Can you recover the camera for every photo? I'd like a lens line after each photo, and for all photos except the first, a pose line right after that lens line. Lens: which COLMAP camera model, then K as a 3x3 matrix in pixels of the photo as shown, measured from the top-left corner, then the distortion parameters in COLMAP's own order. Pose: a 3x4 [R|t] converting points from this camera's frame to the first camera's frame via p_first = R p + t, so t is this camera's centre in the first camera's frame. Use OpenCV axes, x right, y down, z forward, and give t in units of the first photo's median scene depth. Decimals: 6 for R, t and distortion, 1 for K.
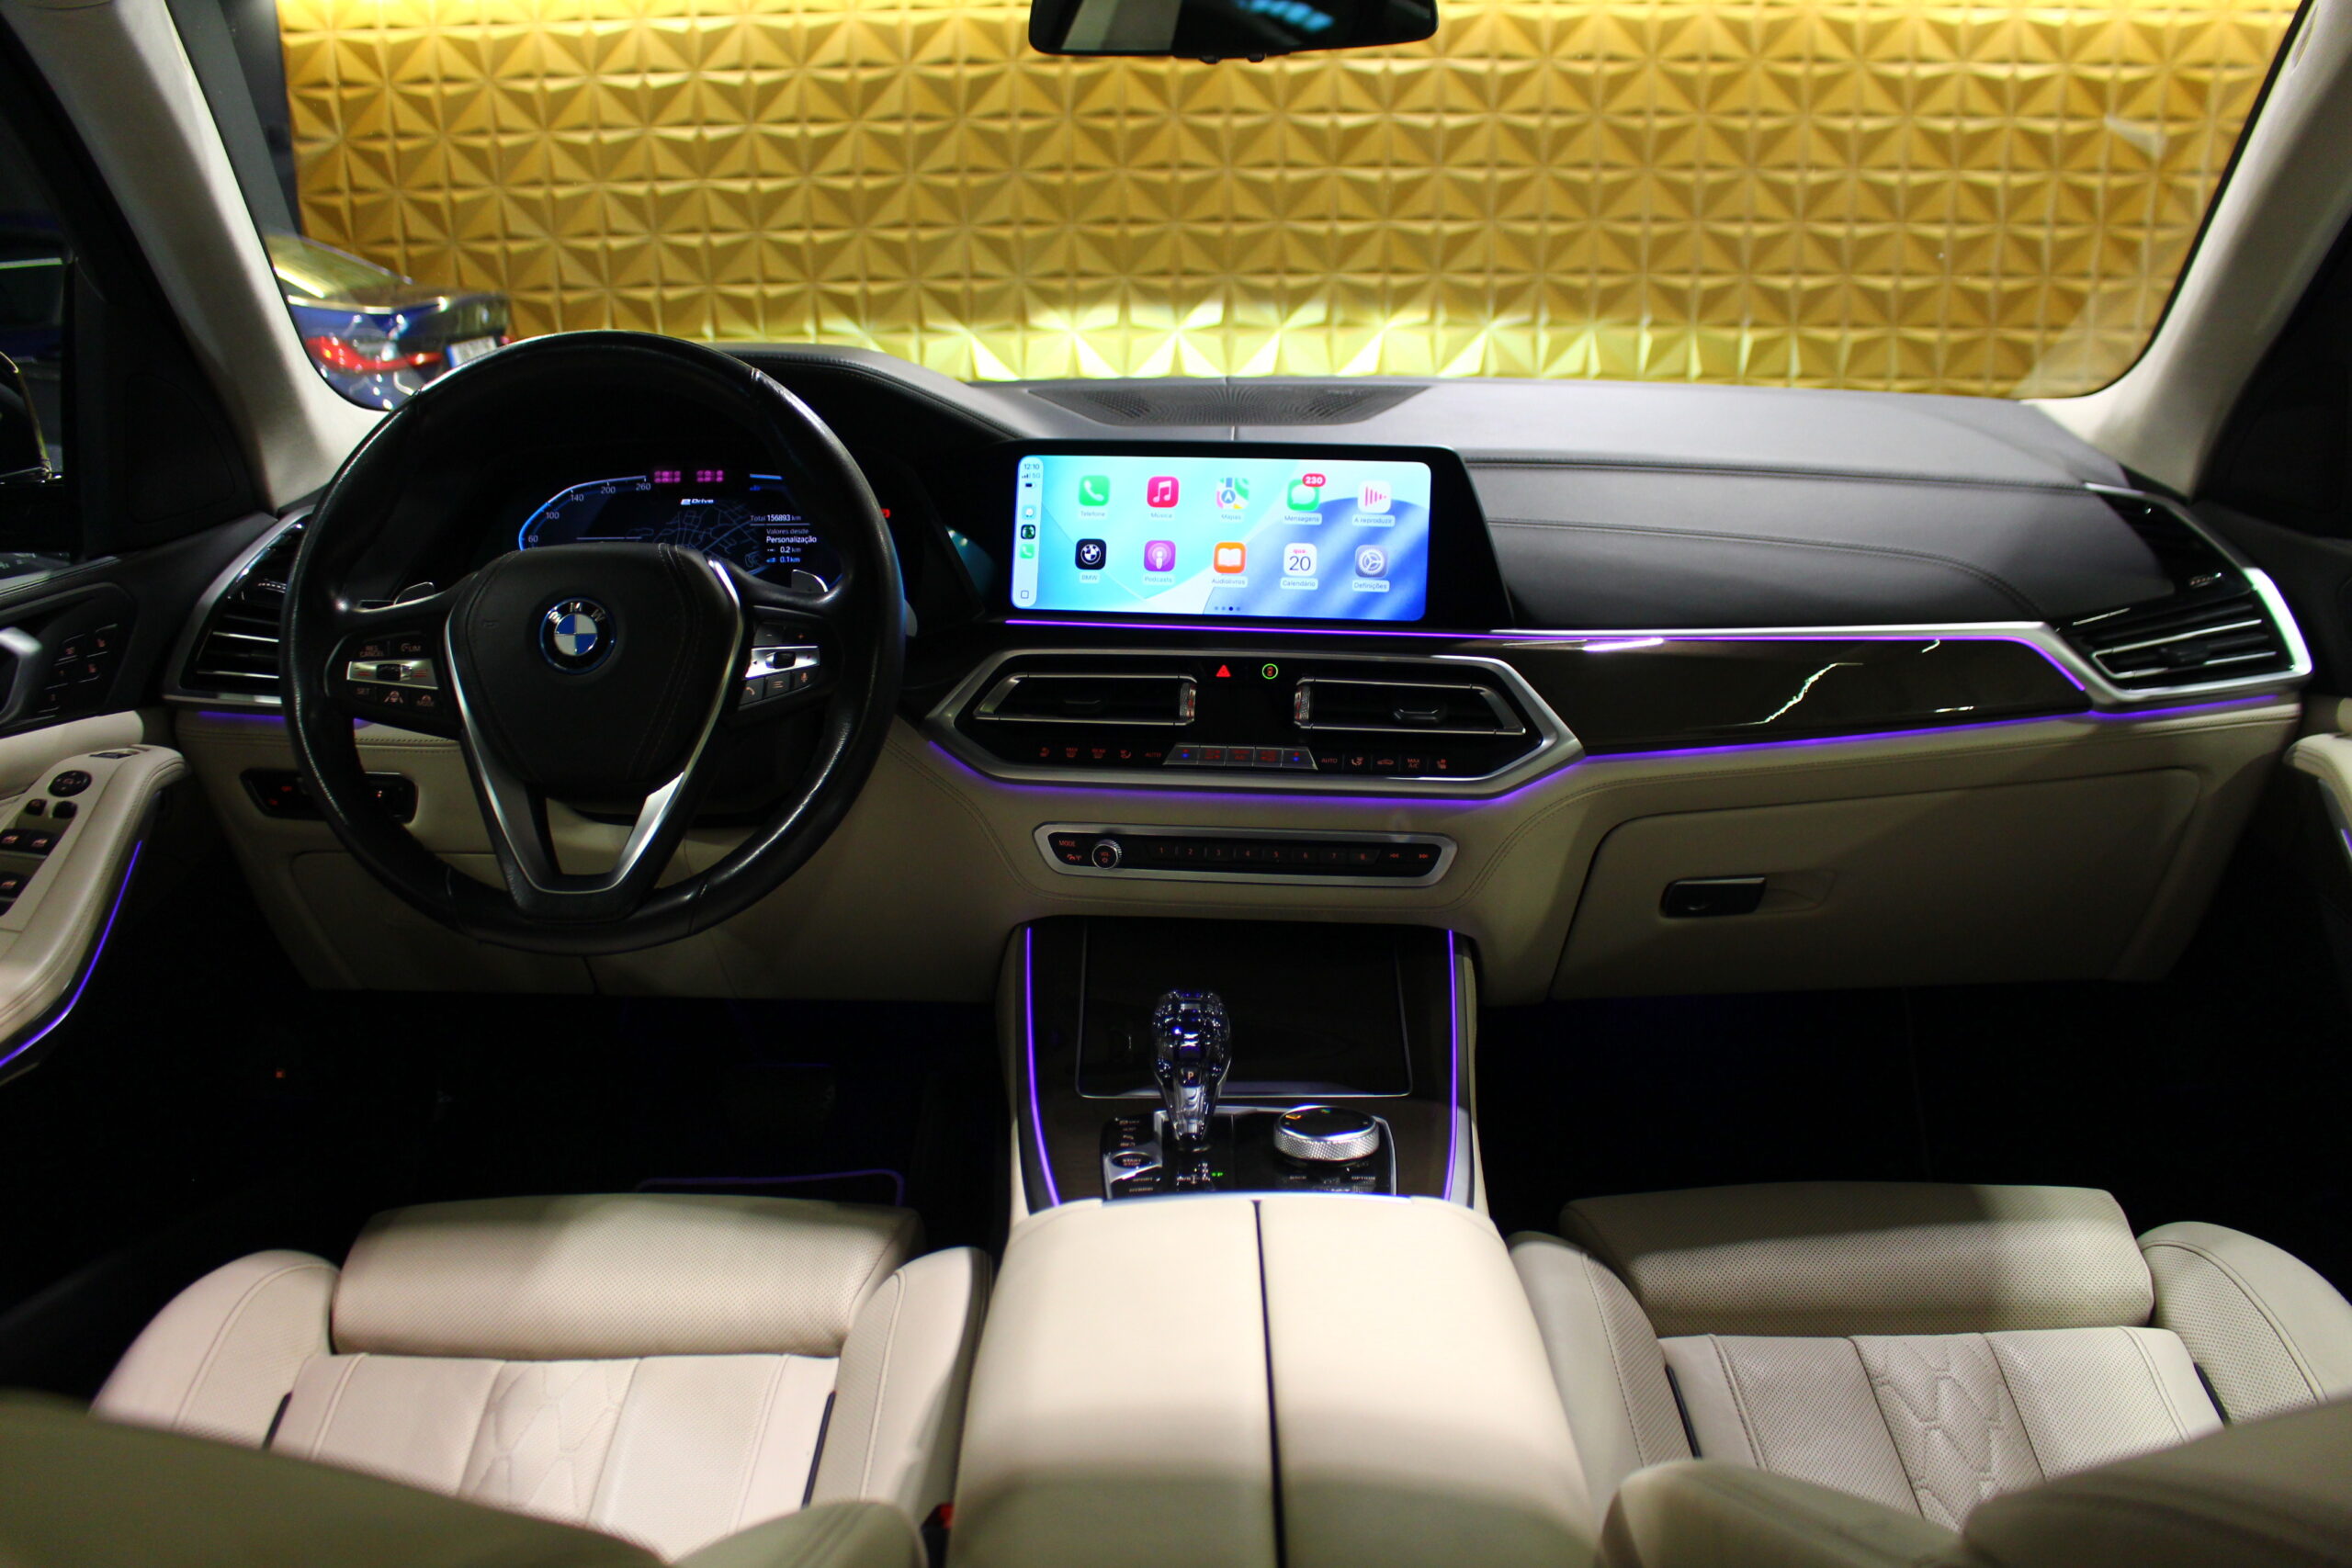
lens RADIAL K [[1923.6, 0, 1176.0], [0, 1923.6, 784.0], [0, 0, 1]] dist [-0.167754, 0.119791]
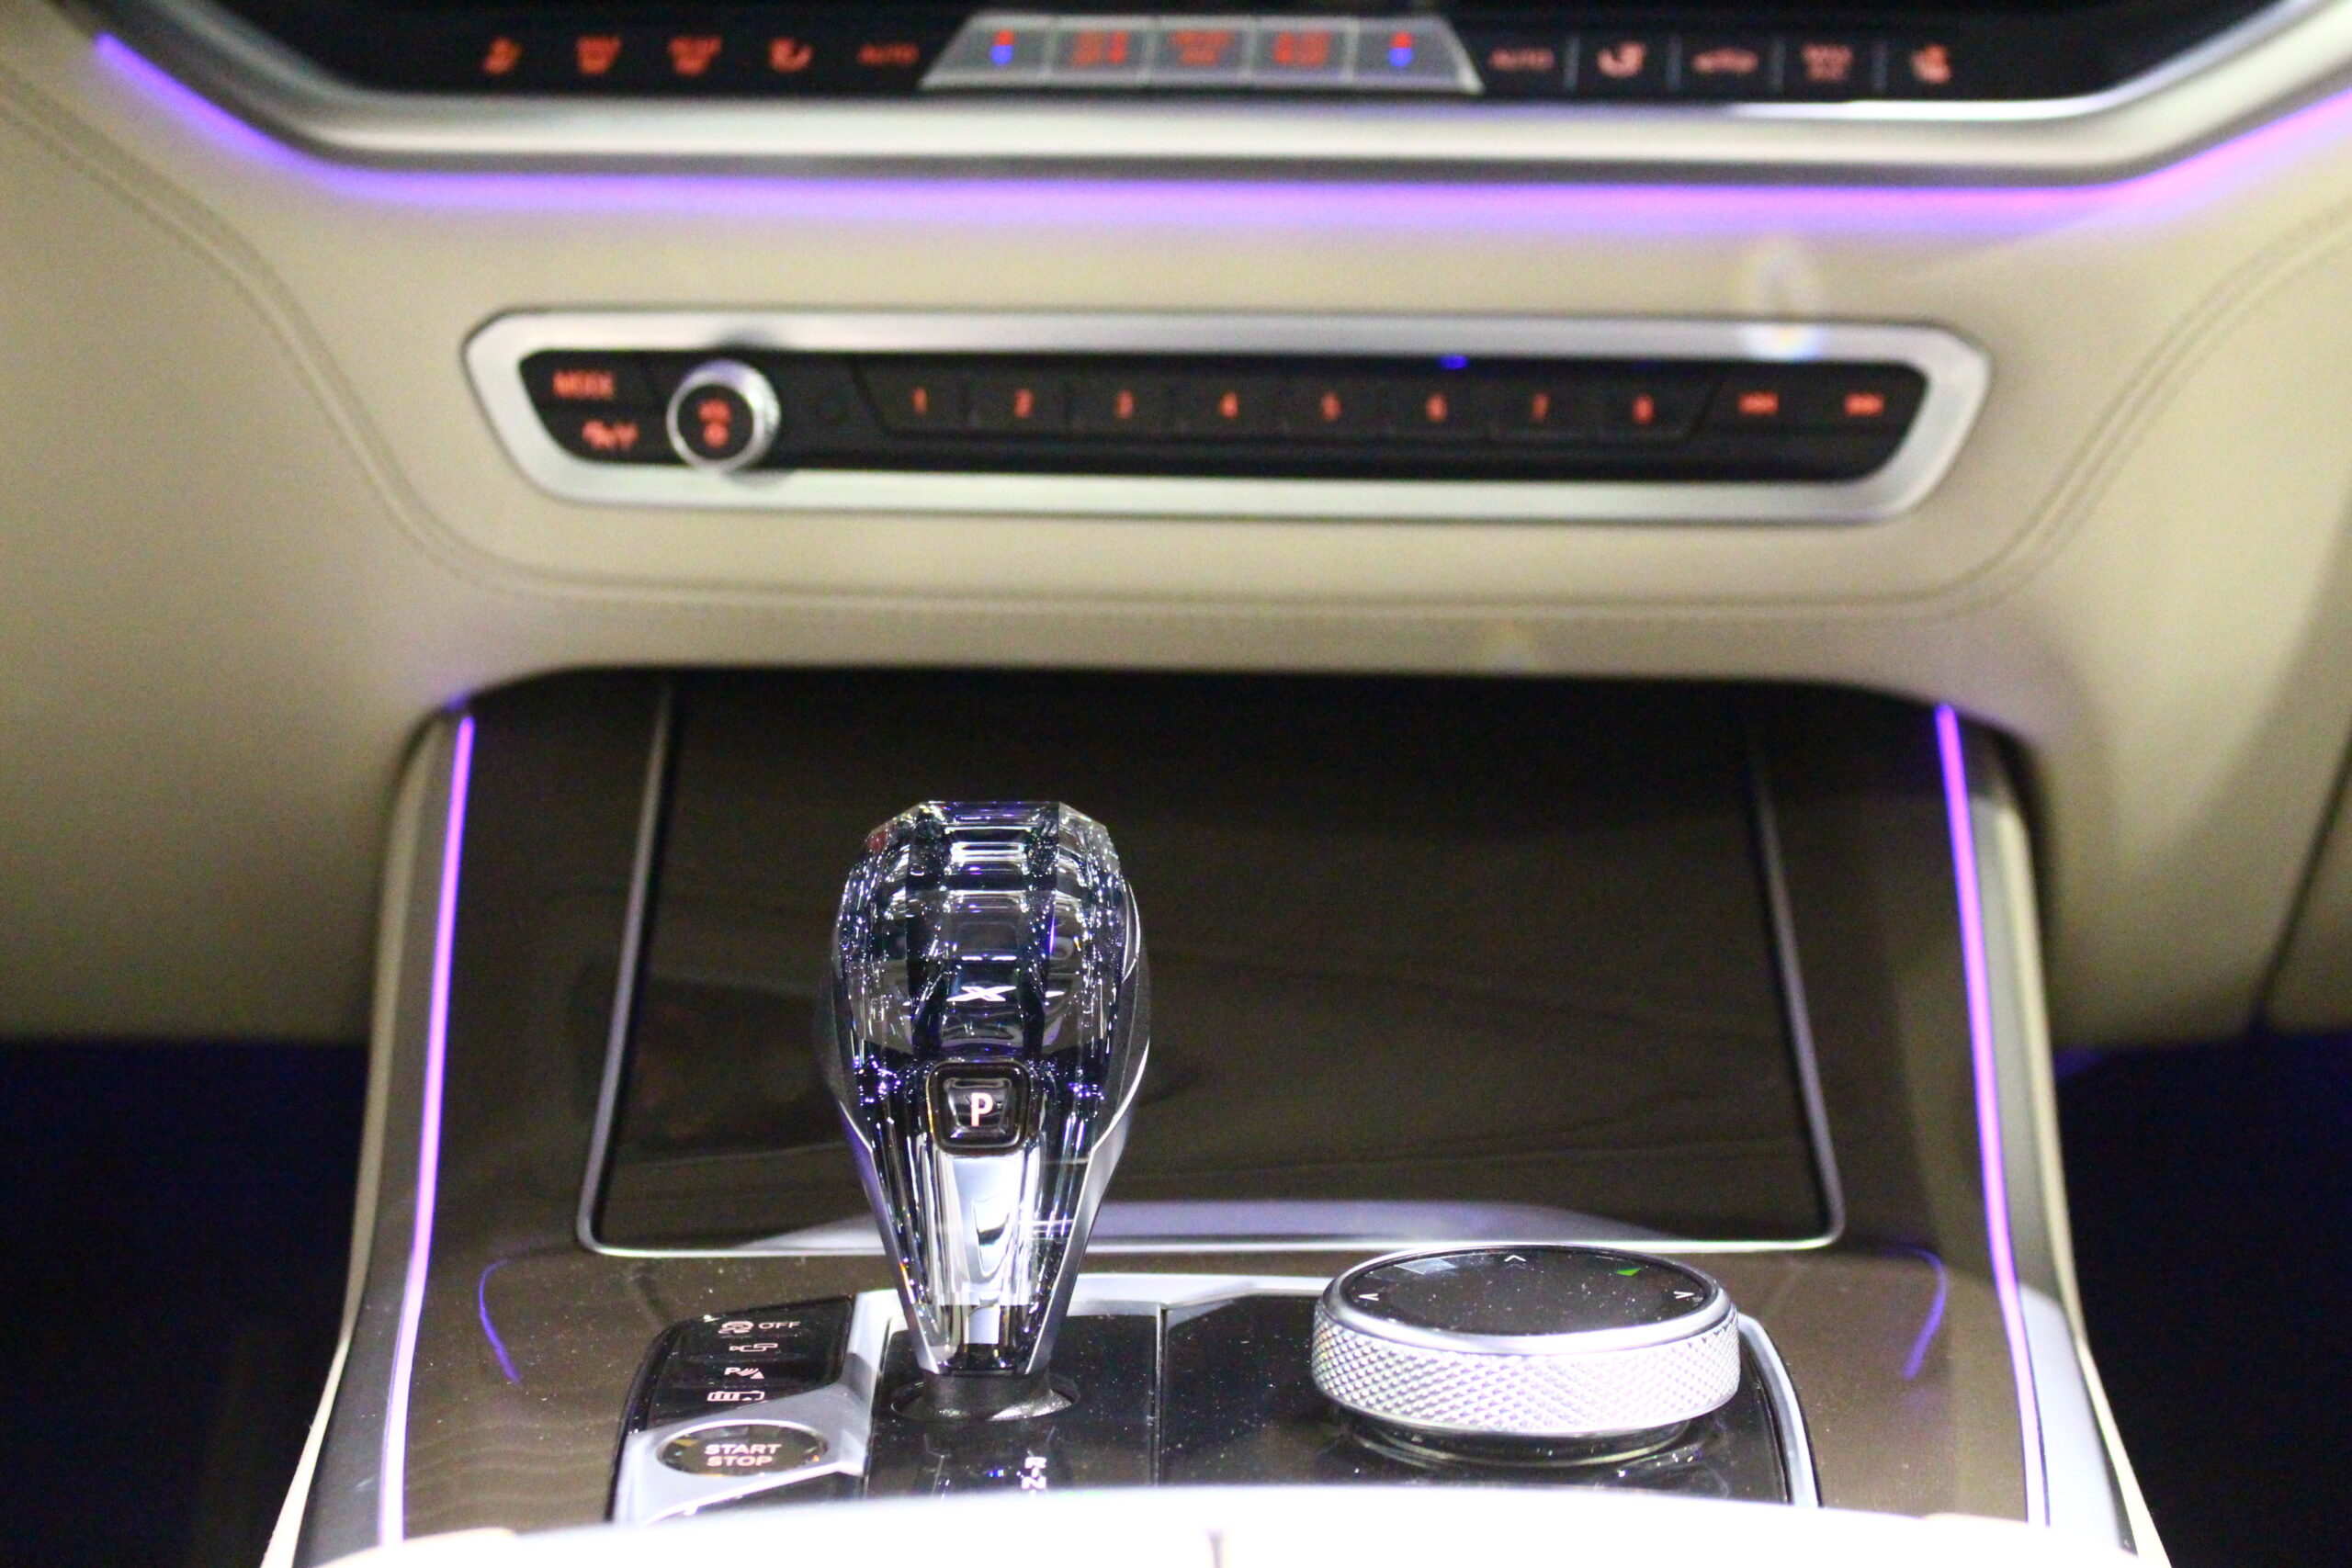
lens RADIAL K [[4702.3, 0, 1211.6], [0, 4702.3, 715.0], [0, 0, 1]] dist [-0.001038, -0.089733]
pose [[0.999891, -0.003314, 0.014398, 0.024600], [0.003755, 0.999520, -0.030741, 0.100753], [-0.014290, 0.030792, 0.999424, 0.320071]]
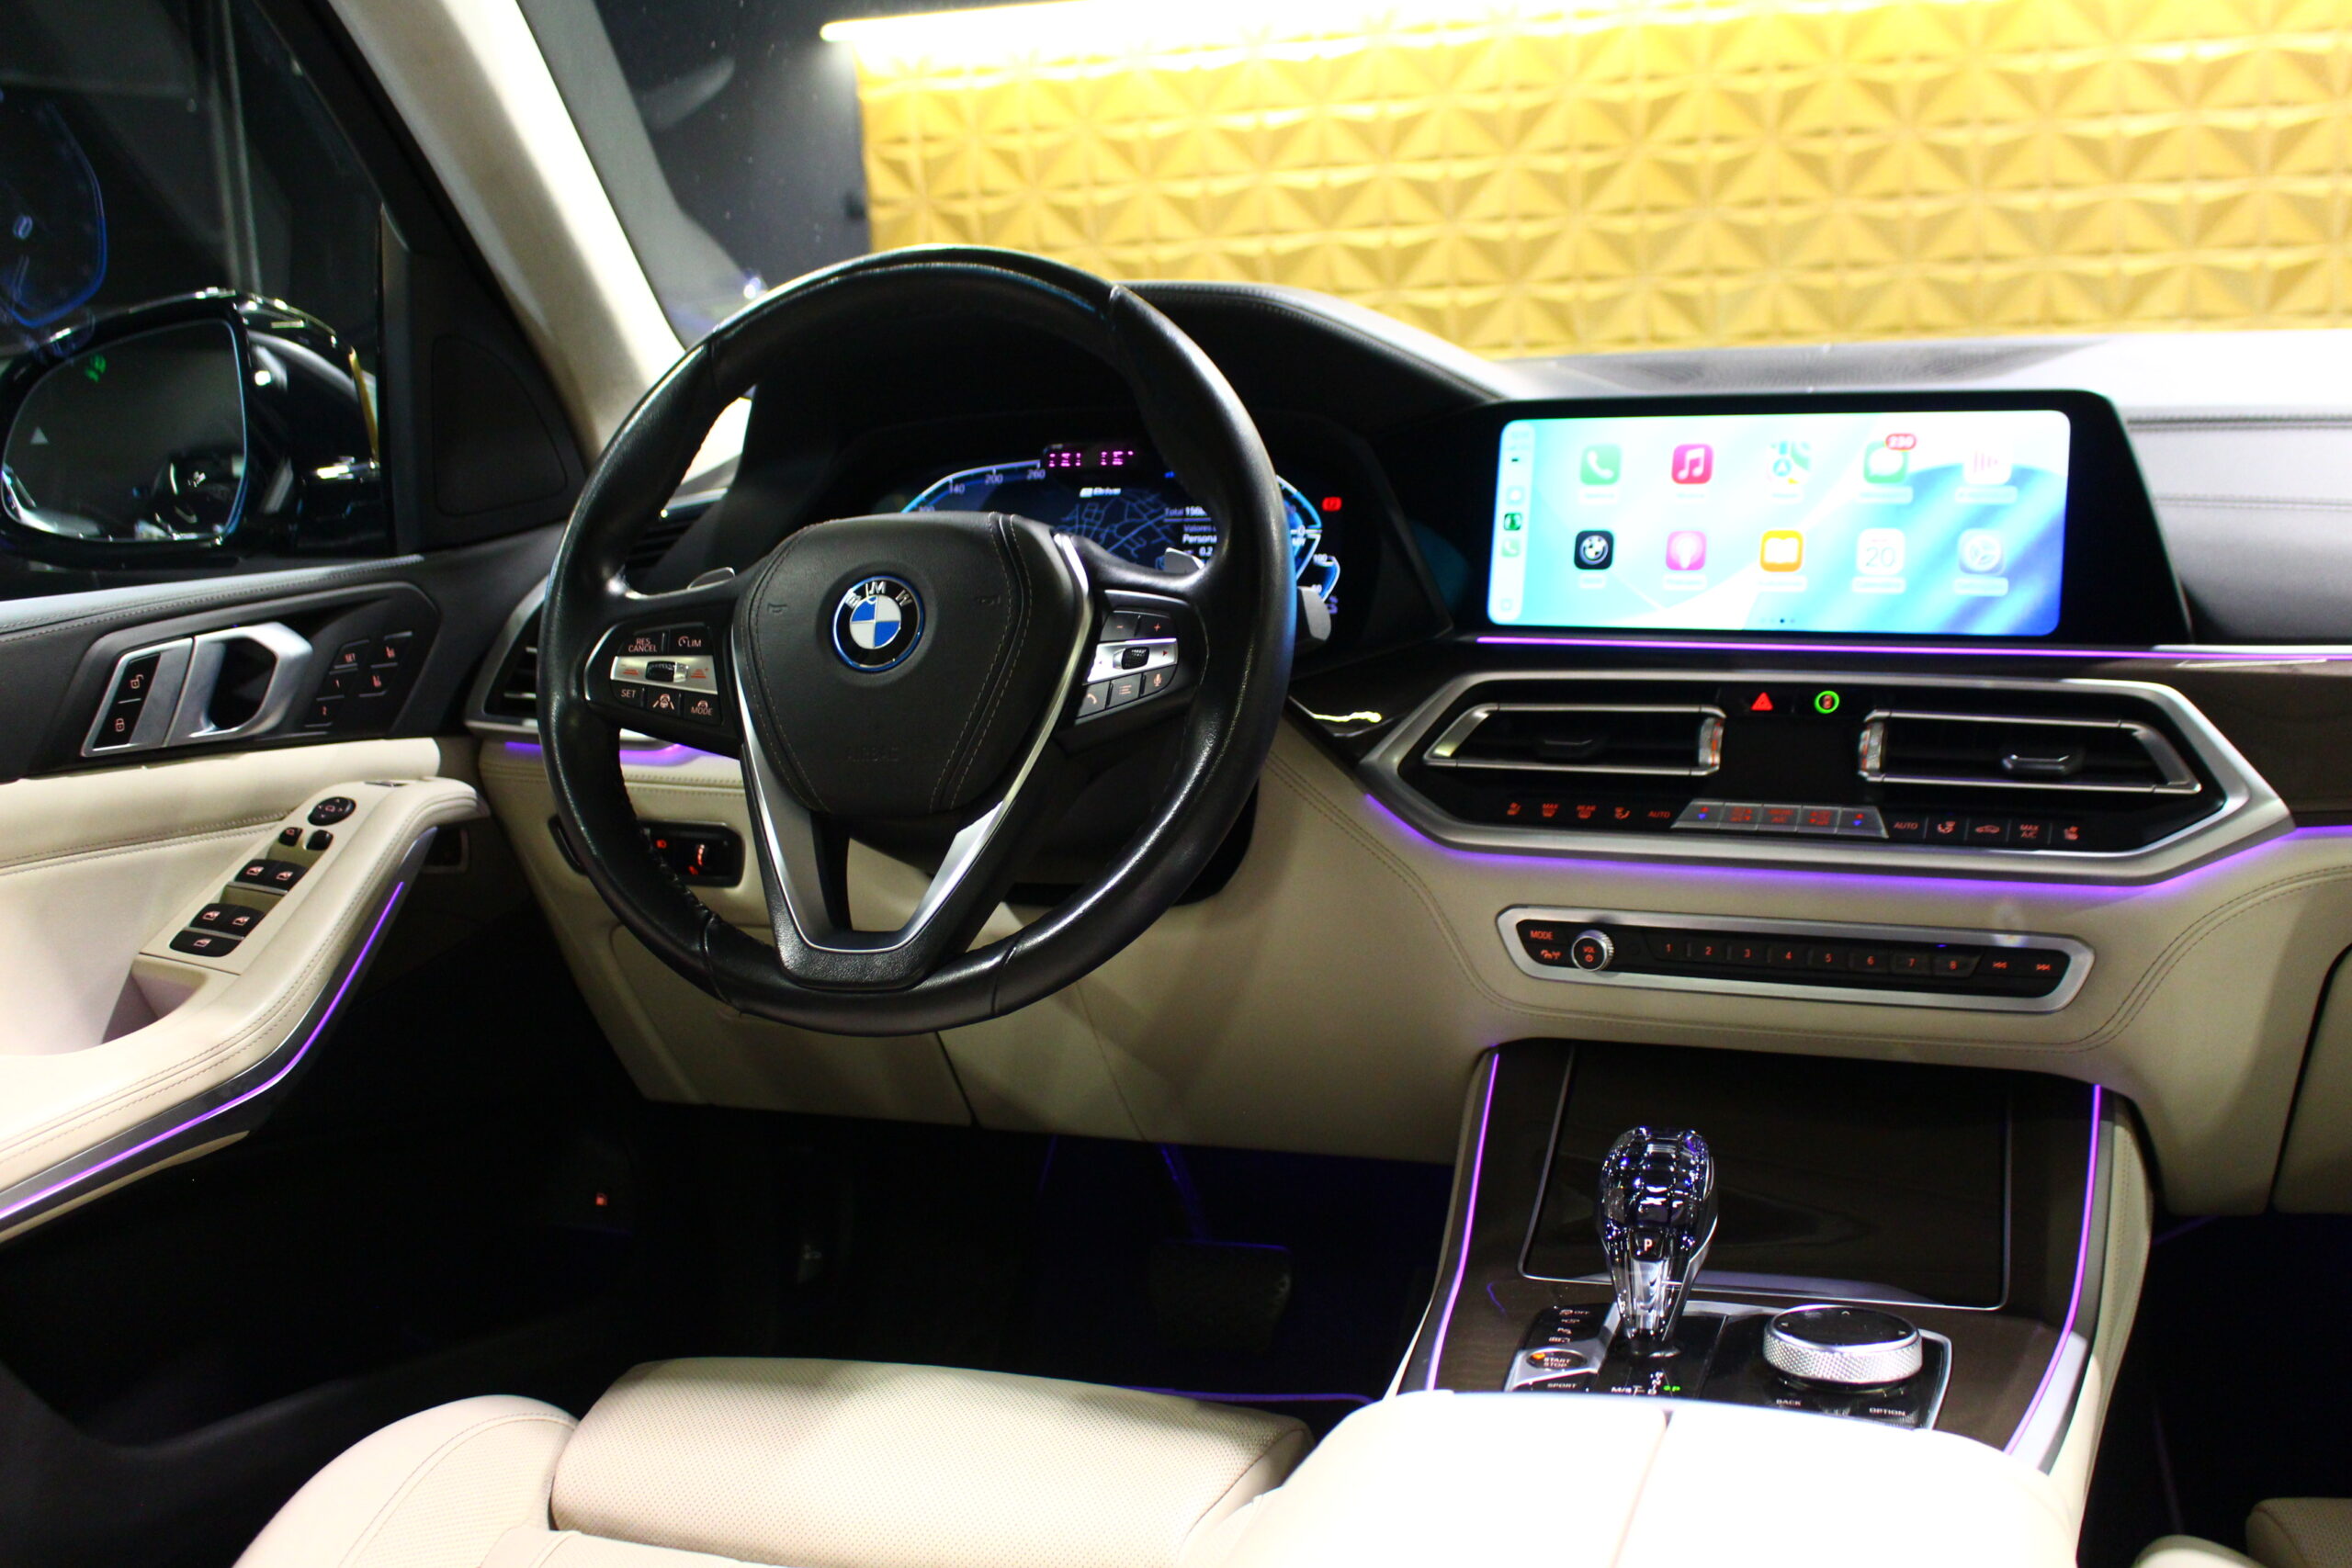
lens RADIAL K [[2344.6, 0, 1176.0], [0, 2344.6, 784.0], [0, 0, 1]] dist [-0.148776, 0.145873]
pose [[0.949700, 0.017403, -0.312678, 0.088720], [-0.043832, 0.996013, -0.077693, 0.049017], [0.310079, 0.087490, 0.946677, 0.112521]]
